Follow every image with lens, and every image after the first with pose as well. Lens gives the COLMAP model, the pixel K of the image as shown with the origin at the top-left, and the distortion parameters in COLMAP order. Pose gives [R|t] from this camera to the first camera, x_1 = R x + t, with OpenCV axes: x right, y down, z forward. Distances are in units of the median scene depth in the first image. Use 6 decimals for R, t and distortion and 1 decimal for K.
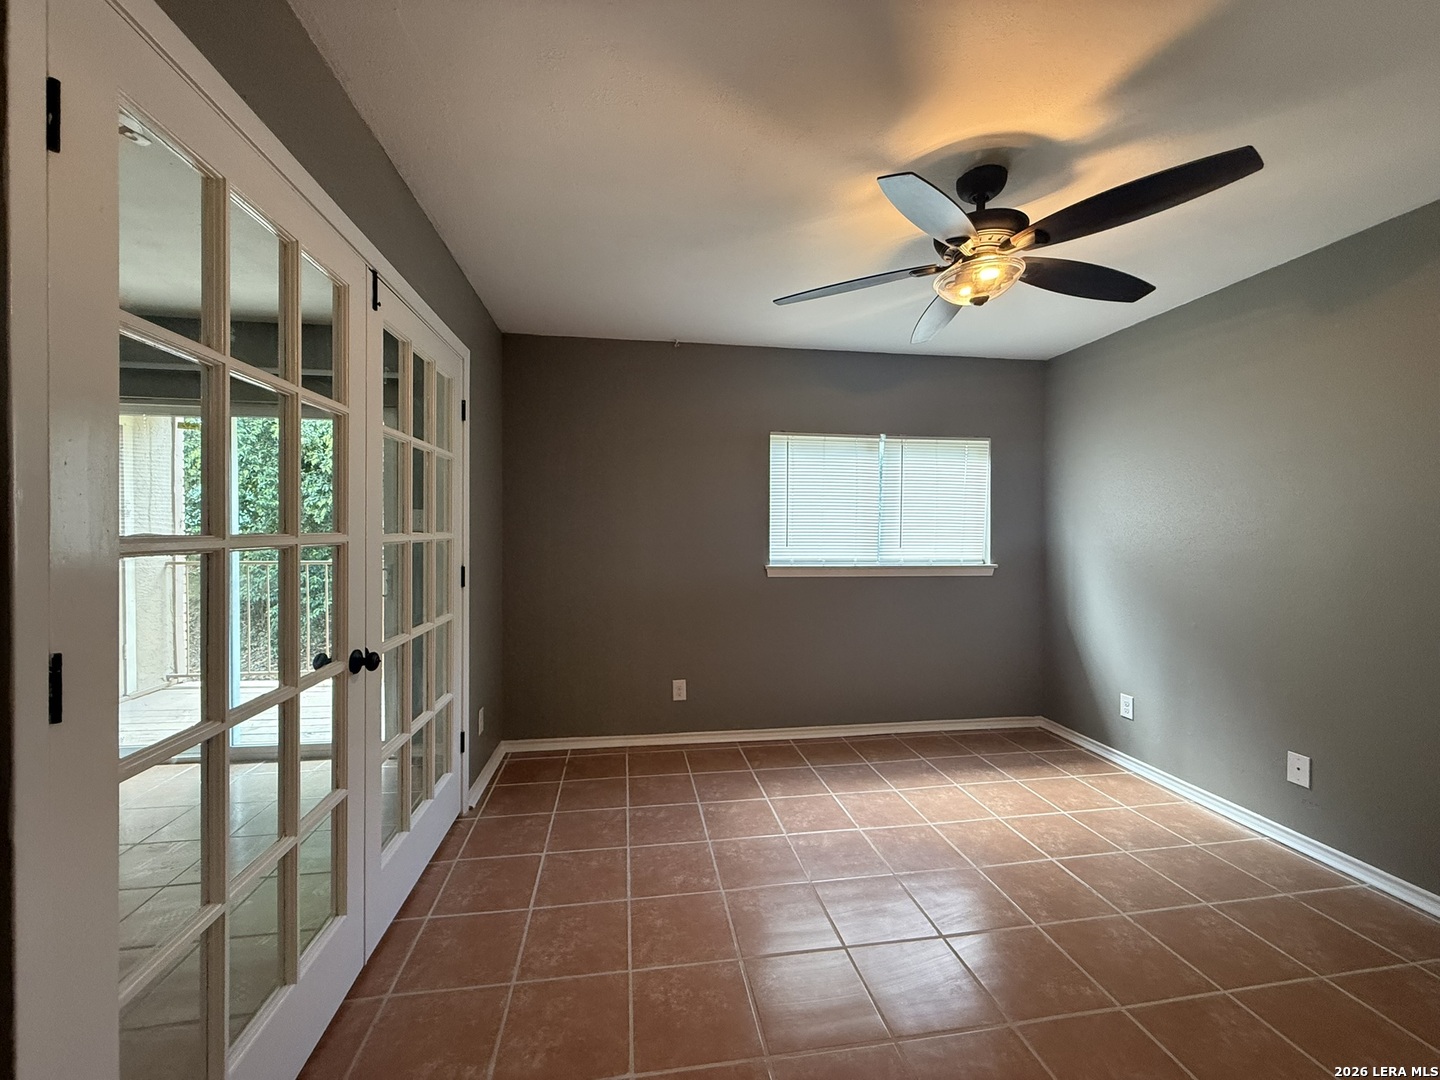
lens RADIAL K [[572.6, 0, 717.6], [0, 572.6, 534.9], [0, 0, 1]] dist [-0.000813, 0.000226]
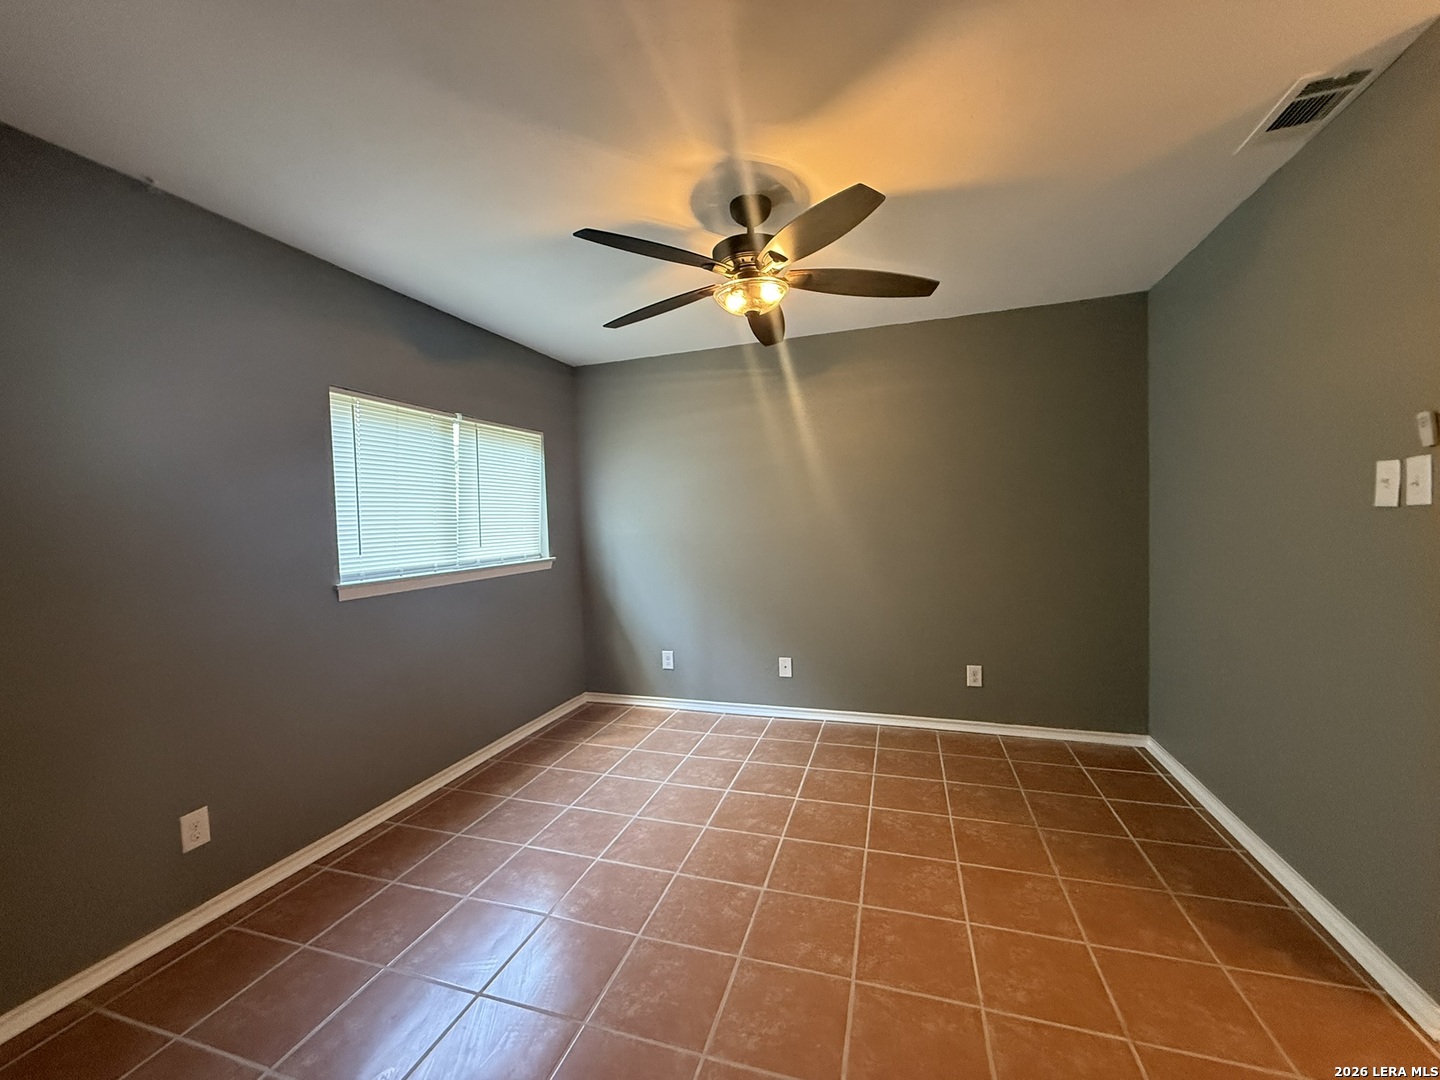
lens RADIAL K [[572.6, 0, 713.6], [0, 572.6, 535.3], [0, 0, 1]] dist [-0.000813, 0.000226]
pose [[0.456070, -0.043575, 0.888876, -0.301377], [0.040806, 0.998774, 0.028025, -0.004940], [-0.889008, 0.023490, 0.457289, 0.285855]]
